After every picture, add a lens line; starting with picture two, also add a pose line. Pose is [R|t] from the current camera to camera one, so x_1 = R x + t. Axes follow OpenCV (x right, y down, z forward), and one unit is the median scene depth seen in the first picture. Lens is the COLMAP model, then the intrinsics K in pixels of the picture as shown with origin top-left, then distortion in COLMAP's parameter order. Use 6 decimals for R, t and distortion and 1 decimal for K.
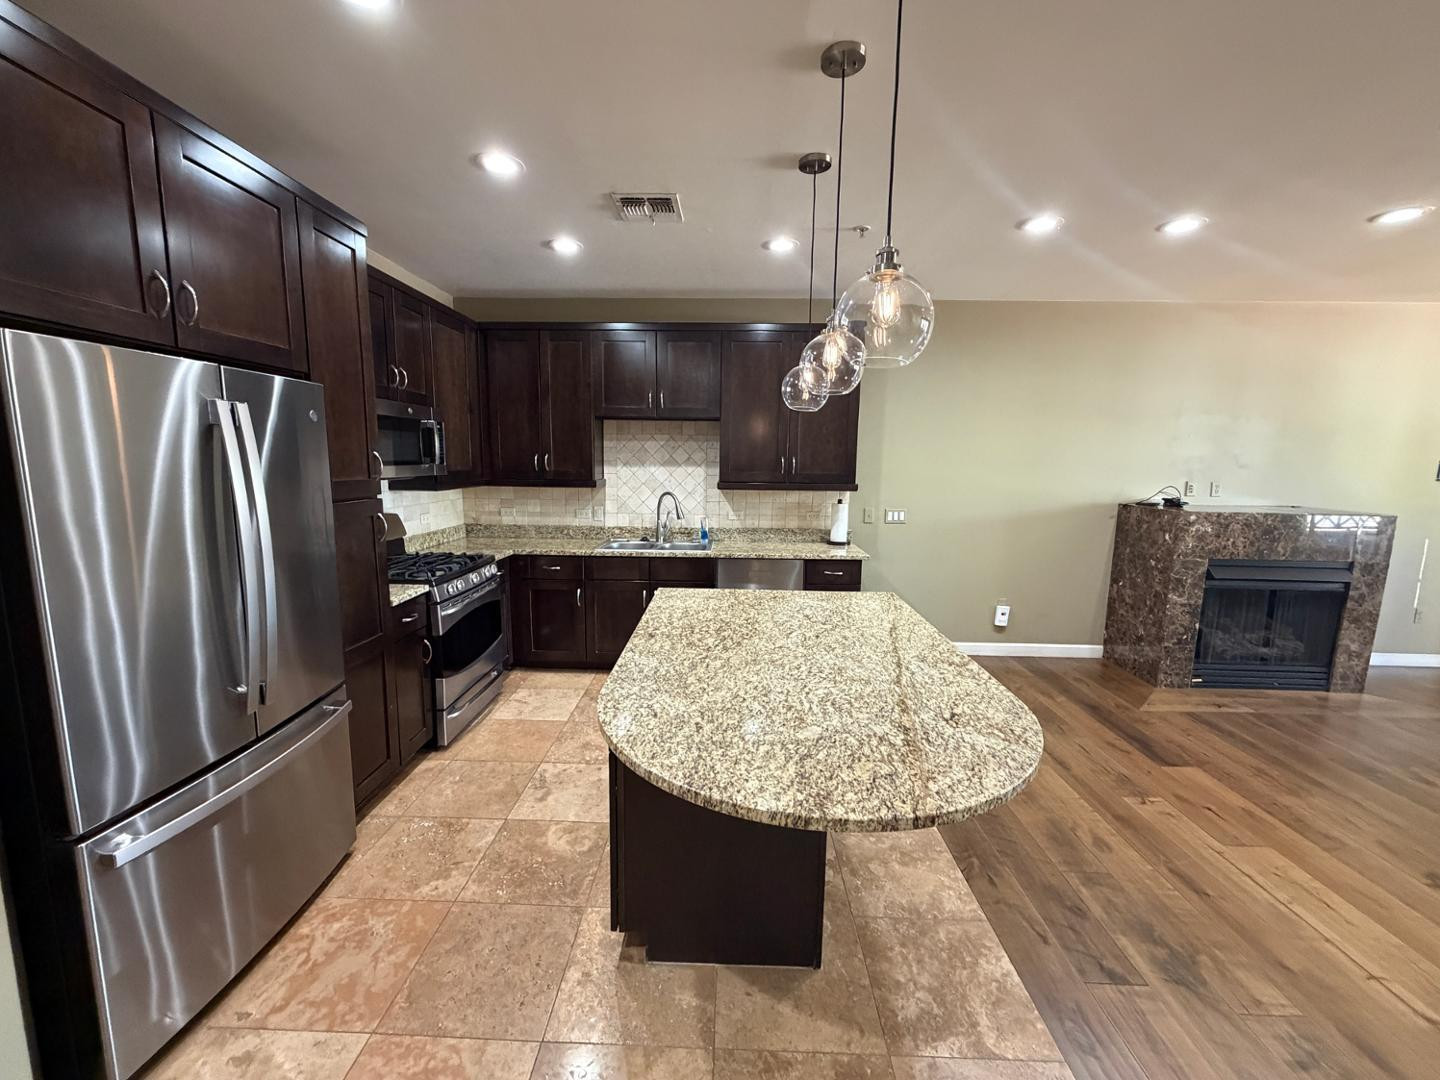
lens RADIAL K [[573.6, 0, 714.6], [0, 573.6, 538.0], [0, 0, 1]] dist [-0.000131, 0.000050]
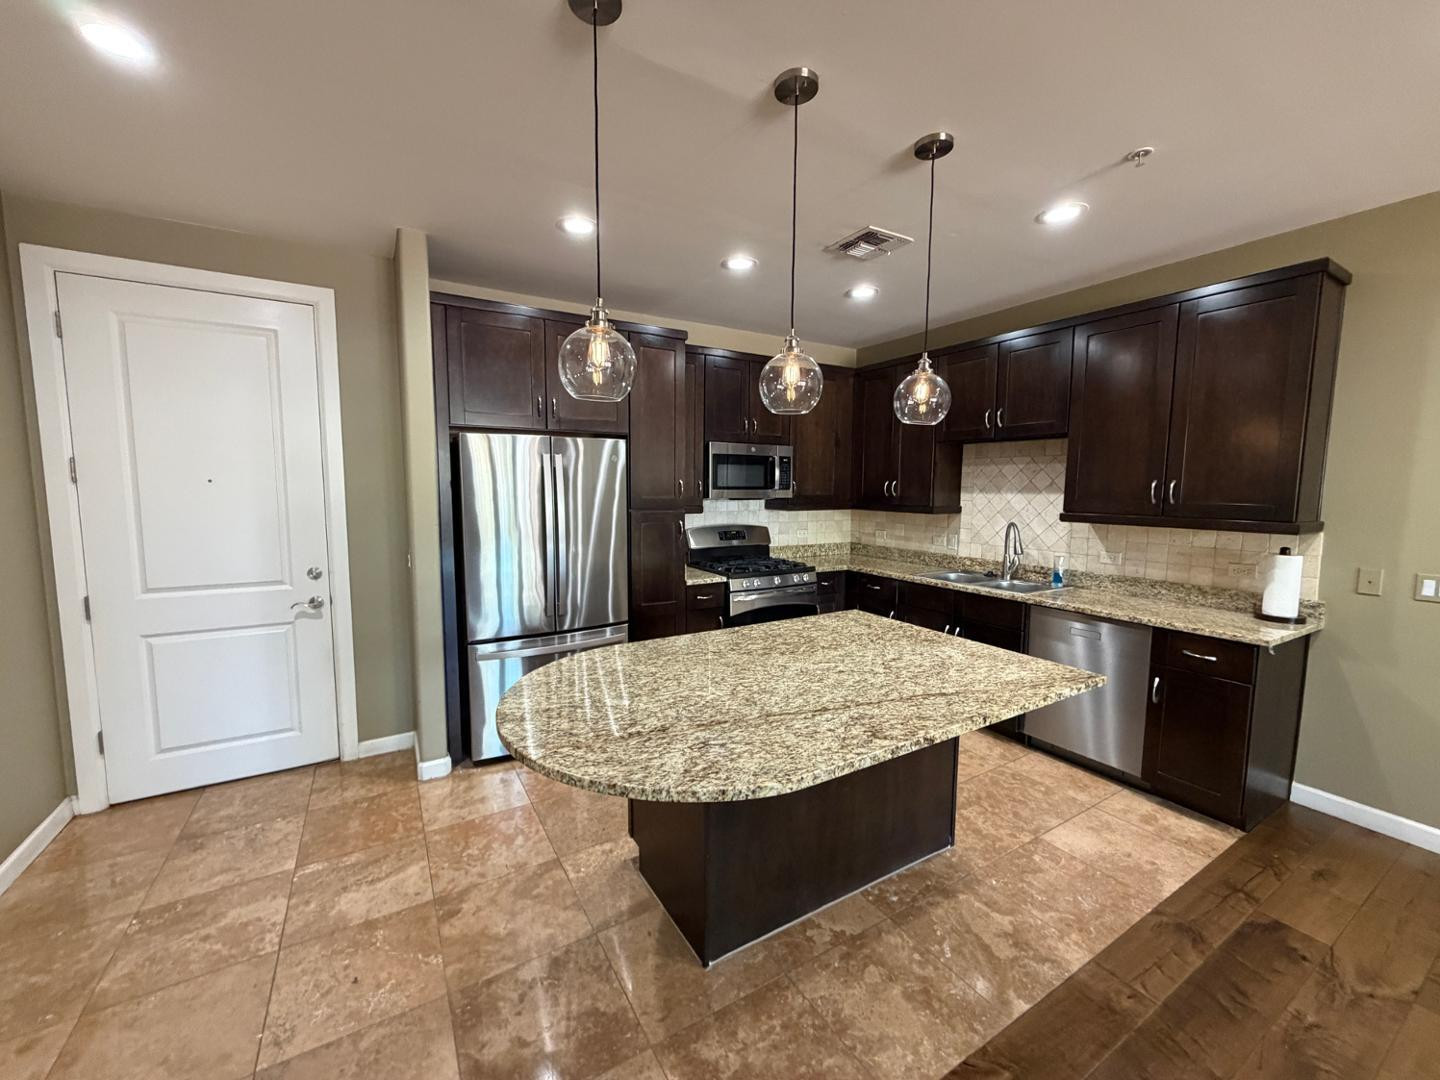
lens RADIAL K [[573.6, 0, 714.8], [0, 573.6, 537.3], [0, 0, 1]] dist [-0.000131, 0.000050]
pose [[0.536140, 0.069364, -0.841274, 0.696353], [-0.115404, 0.993284, 0.008351, -0.022189], [0.836203, 0.092609, 0.540544, 0.265376]]
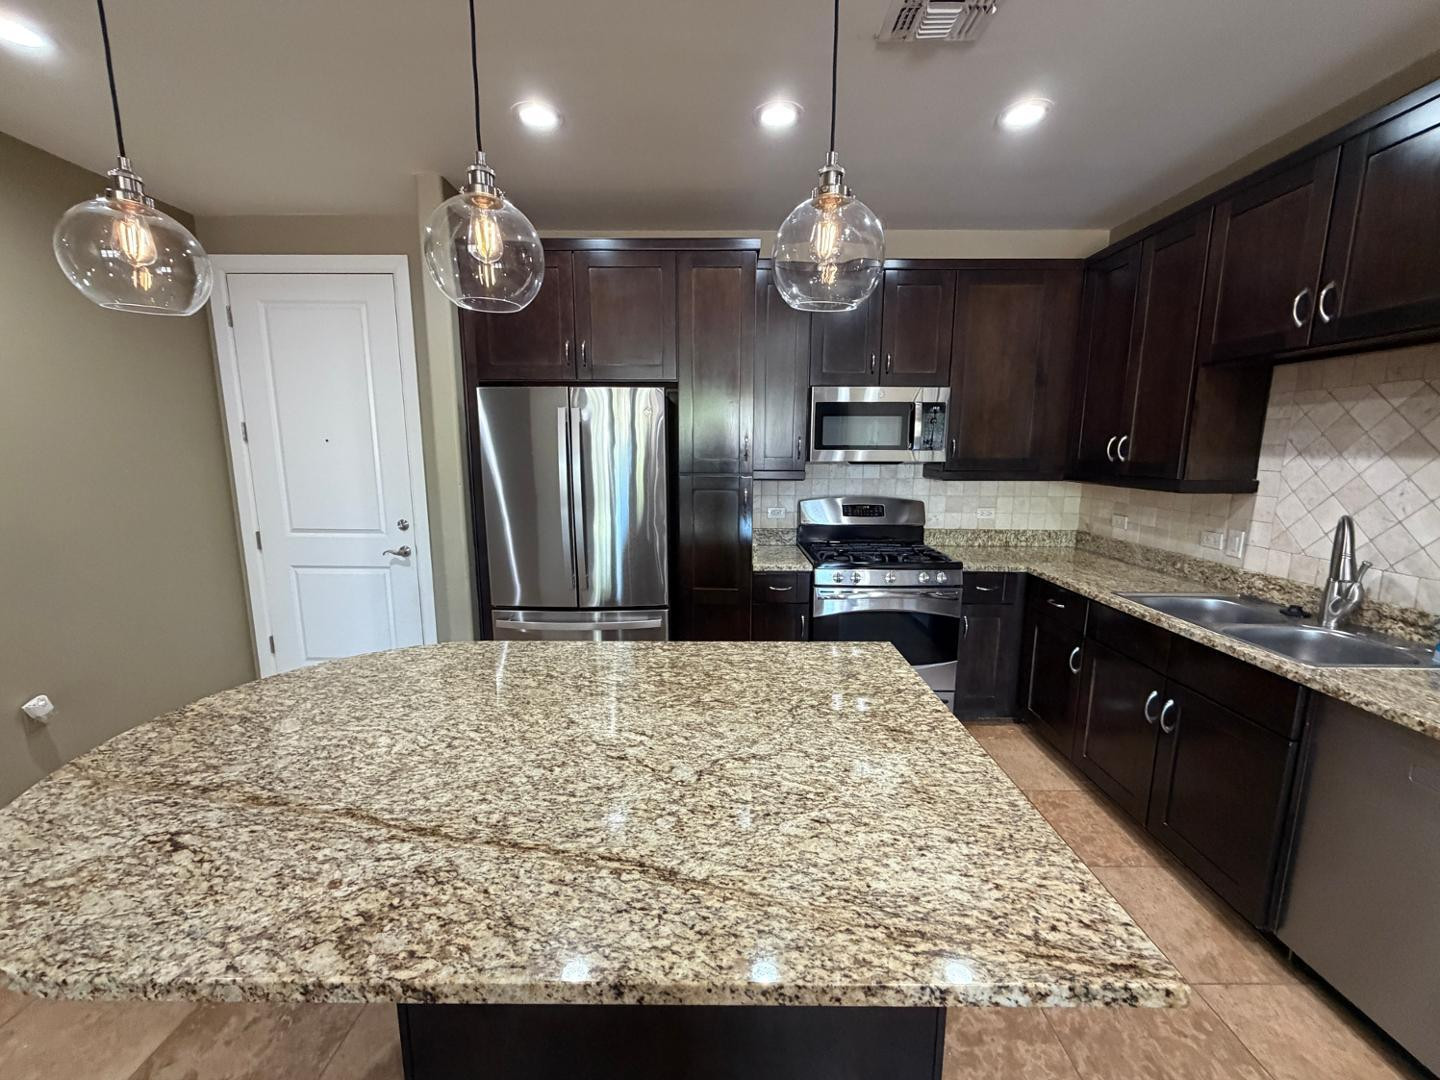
lens RADIAL K [[573.6, 0, 716.4], [0, 573.6, 537.8], [0, 0, 1]] dist [-0.000131, 0.000050]
pose [[0.025713, 0.145885, -0.988967, 0.571755], [-0.141266, 0.979897, 0.140874, -0.098535], [0.989638, 0.136085, 0.045805, 0.871996]]
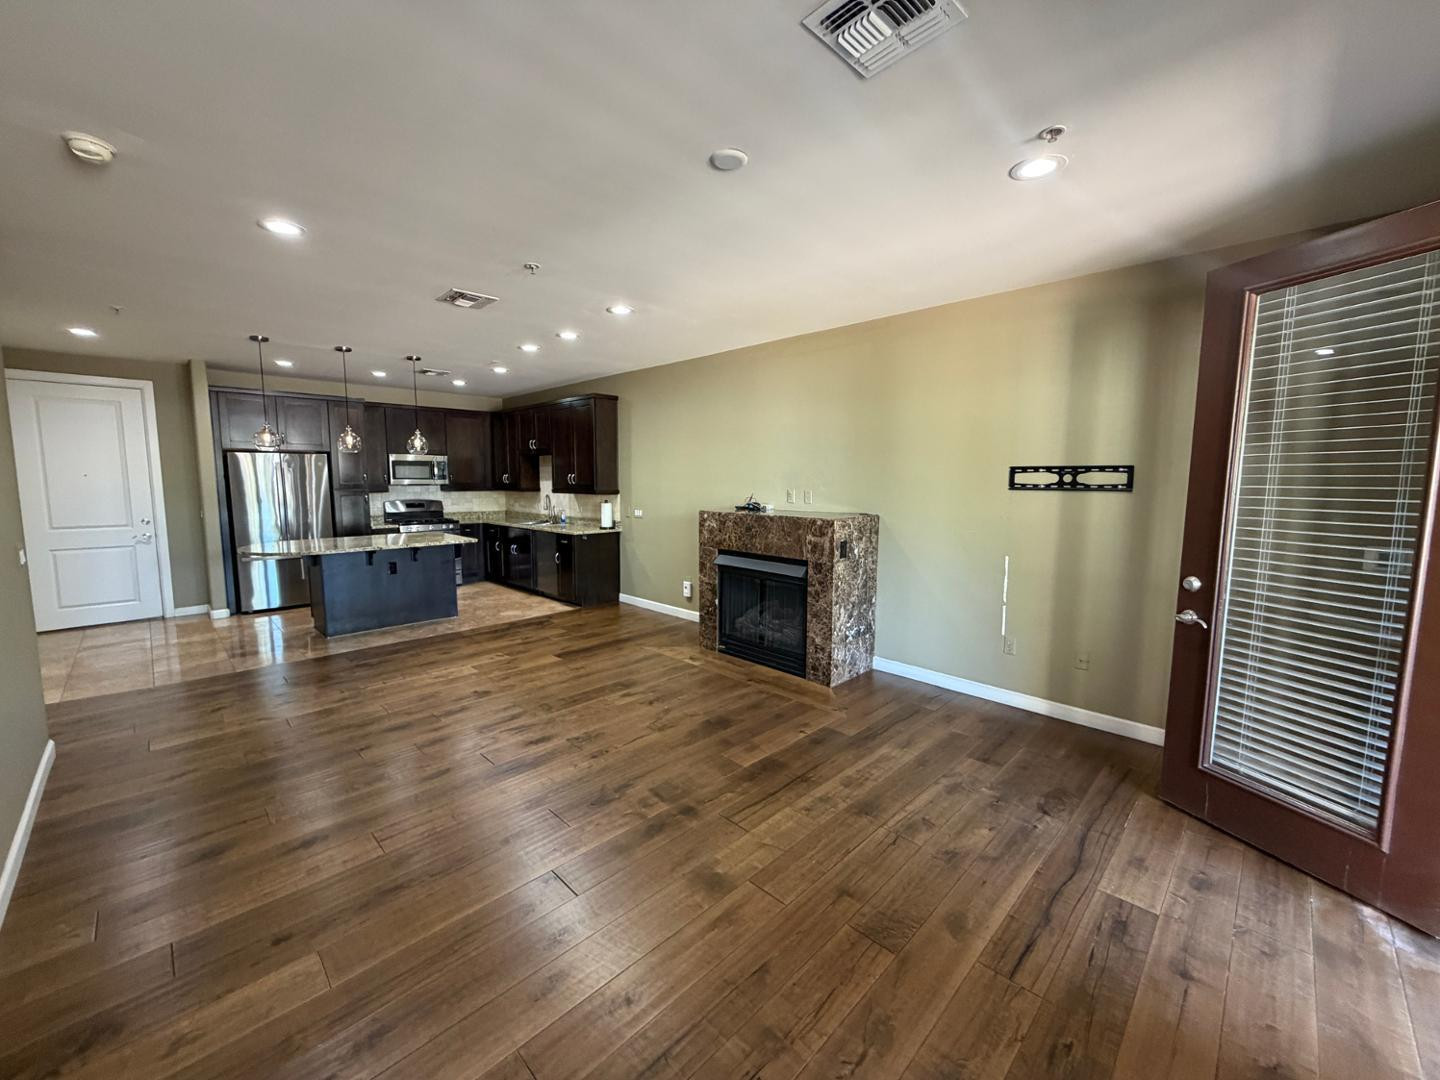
lens RADIAL K [[573.6, 0, 714.4], [0, 573.6, 539.3], [0, 0, 1]] dist [-0.000131, 0.000050]
pose [[0.726833, 0.062129, -0.683998, 2.605314], [-0.087775, 0.996136, -0.002791, 0.030320], [0.681182, 0.062067, 0.729478, 0.097226]]
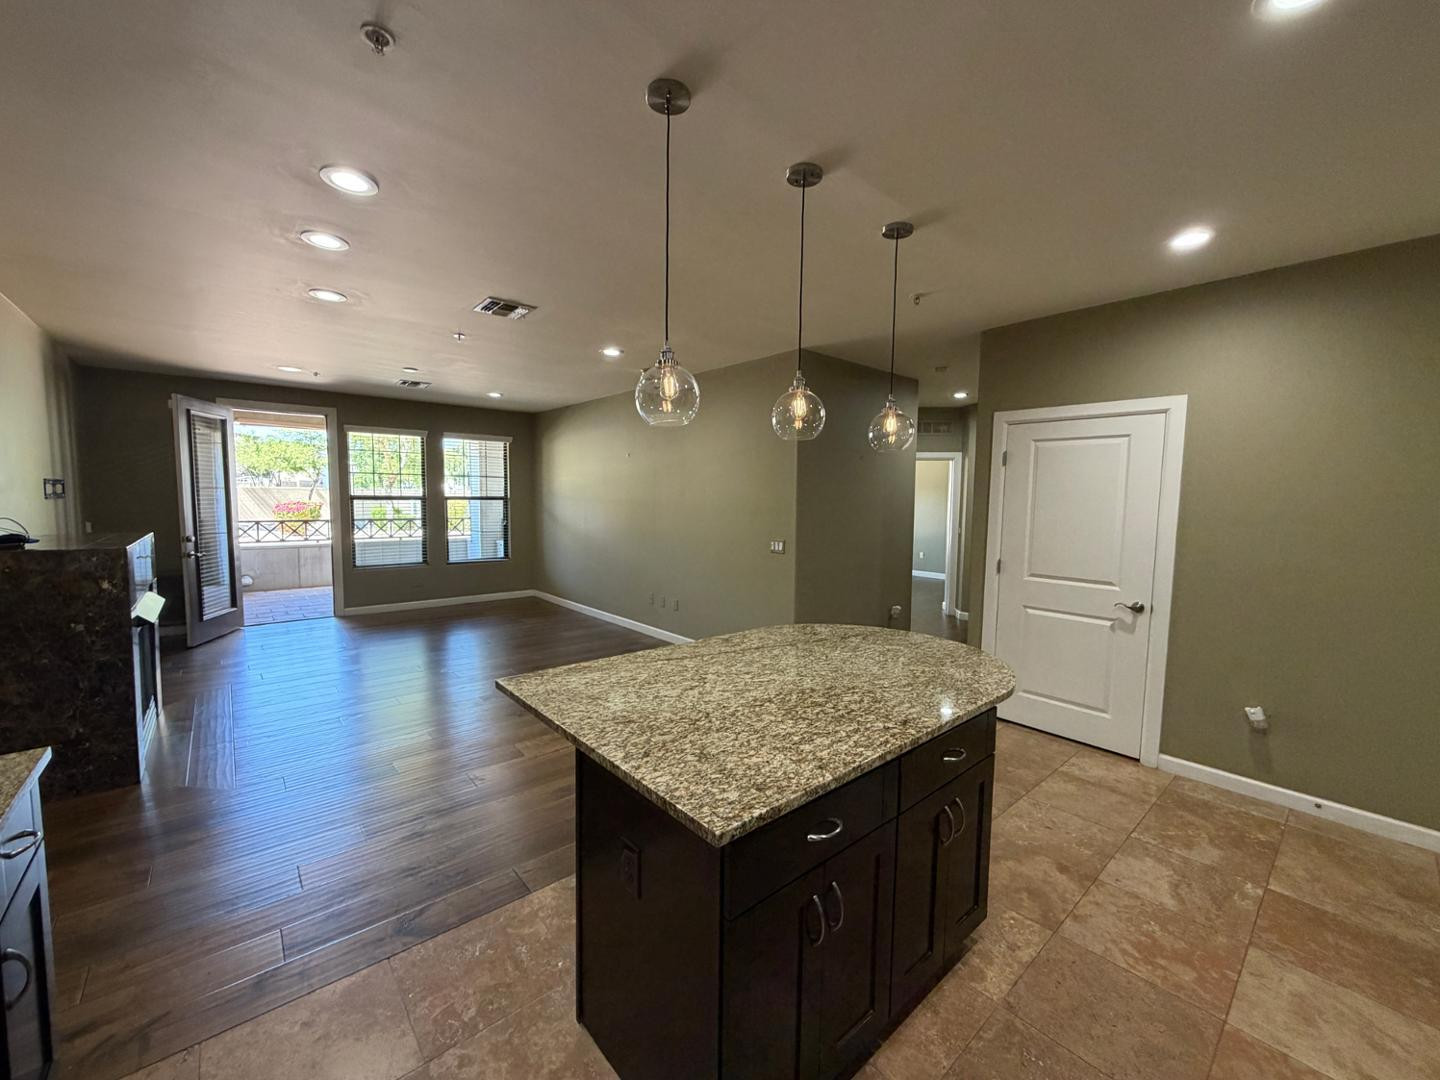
lens RADIAL K [[573.6, 0, 715.7], [0, 573.6, 537.2], [0, 0, 1]] dist [-0.000131, 0.000050]
pose [[-0.675170, -0.075312, 0.733807, -0.408396], [0.080747, 0.981251, 0.175002, -0.195136], [-0.733229, 0.177409, -0.656430, 1.380883]]
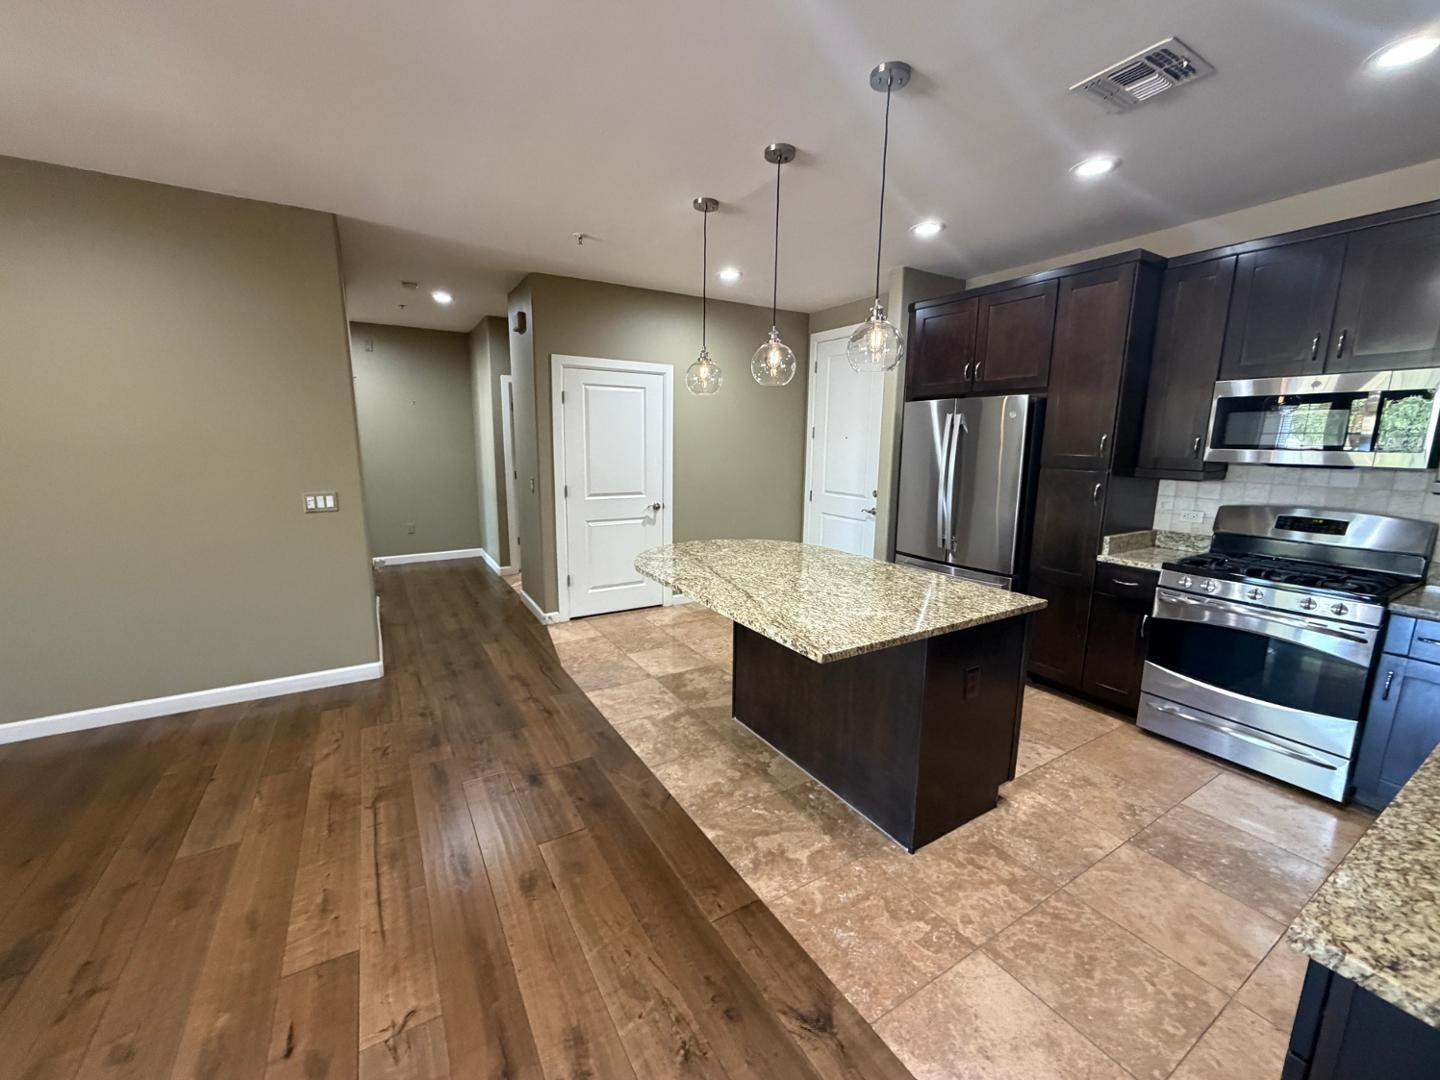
lens RADIAL K [[573.6, 0, 714.1], [0, 573.6, 537.2], [0, 0, 1]] dist [-0.000131, 0.000050]
pose [[-0.840080, 0.070076, -0.537917, 0.797906], [-0.097216, 0.956118, 0.276382, -0.191402], [0.533680, 0.284477, -0.796404, 1.542685]]
